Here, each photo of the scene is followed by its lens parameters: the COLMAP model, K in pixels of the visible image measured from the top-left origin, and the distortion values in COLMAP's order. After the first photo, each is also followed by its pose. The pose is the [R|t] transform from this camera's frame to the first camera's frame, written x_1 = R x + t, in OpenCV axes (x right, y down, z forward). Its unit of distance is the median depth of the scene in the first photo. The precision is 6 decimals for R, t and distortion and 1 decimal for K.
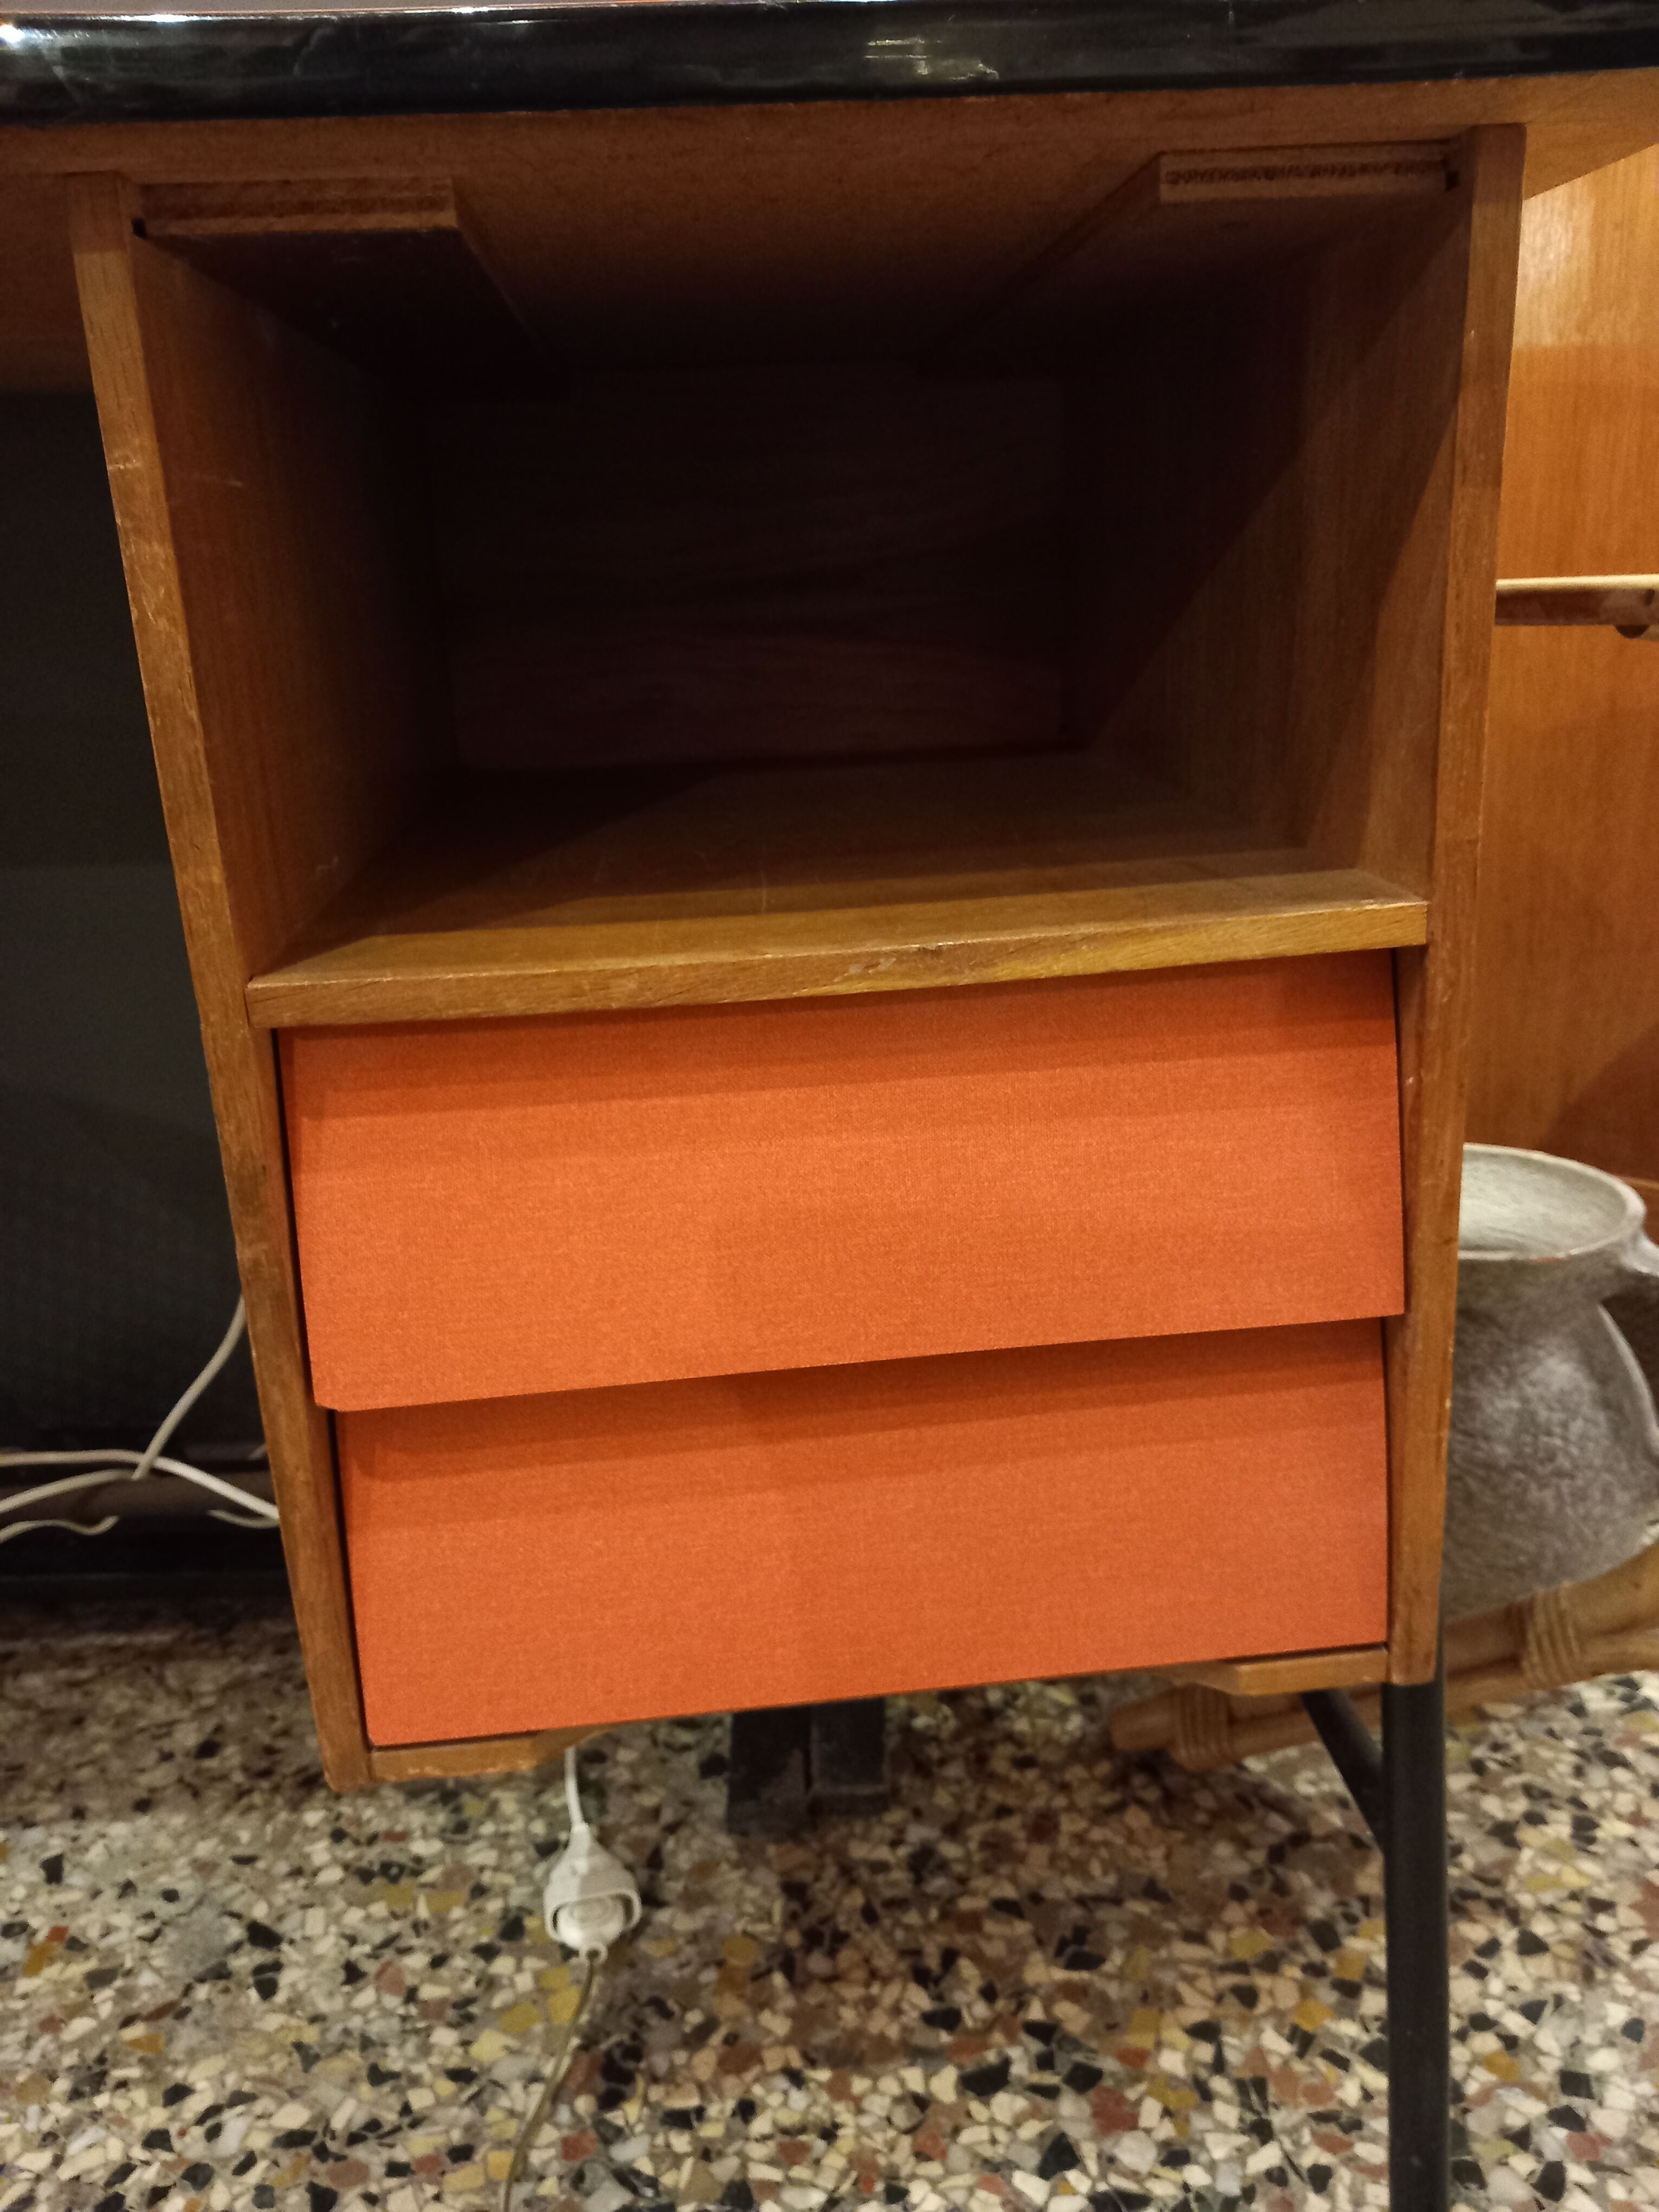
lens RADIAL K [[1749.2, 0, 847.3], [0, 1749.2, 1106.1], [0, 0, 1]] dist [0.015127, -0.023760]
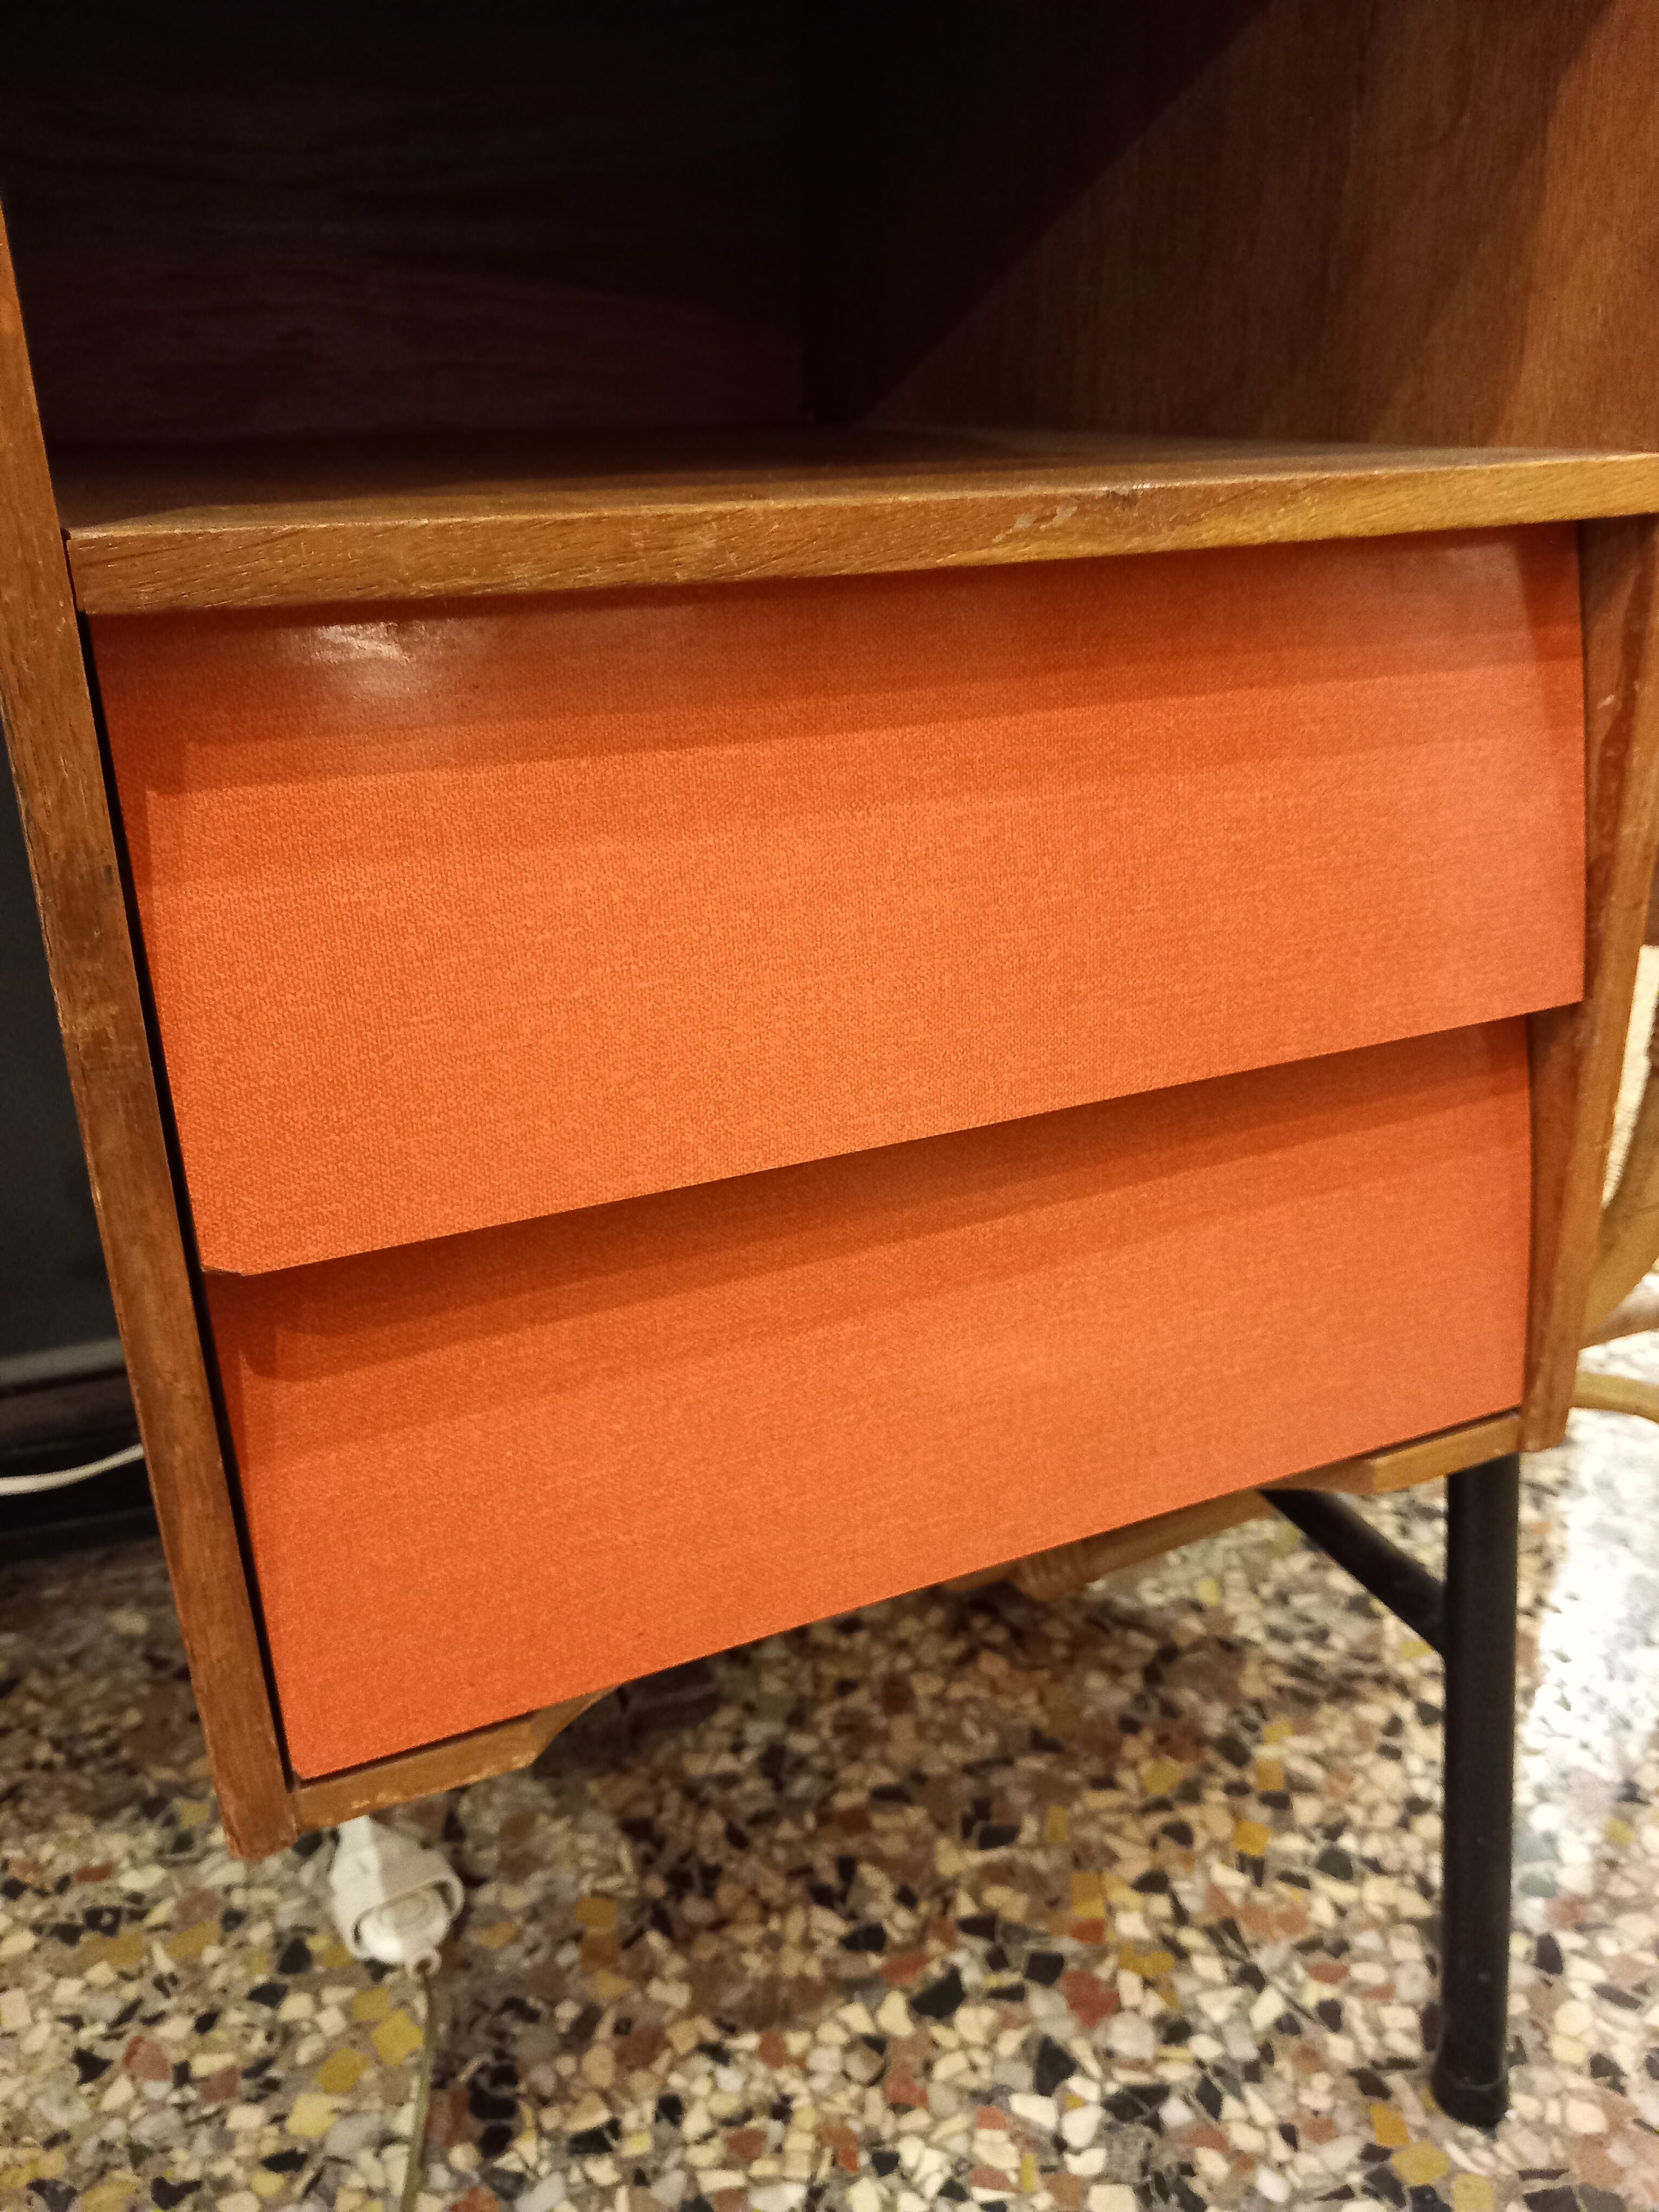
lens RADIAL K [[1749.2, 0, 838.3], [0, 1749.2, 1106.6], [0, 0, 1]] dist [0.015127, -0.023760]
pose [[0.947835, -0.093691, 0.304680, -0.197011], [0.071159, 0.993900, 0.084261, 0.055730], [-0.310716, -0.058185, 0.948720, 0.251769]]
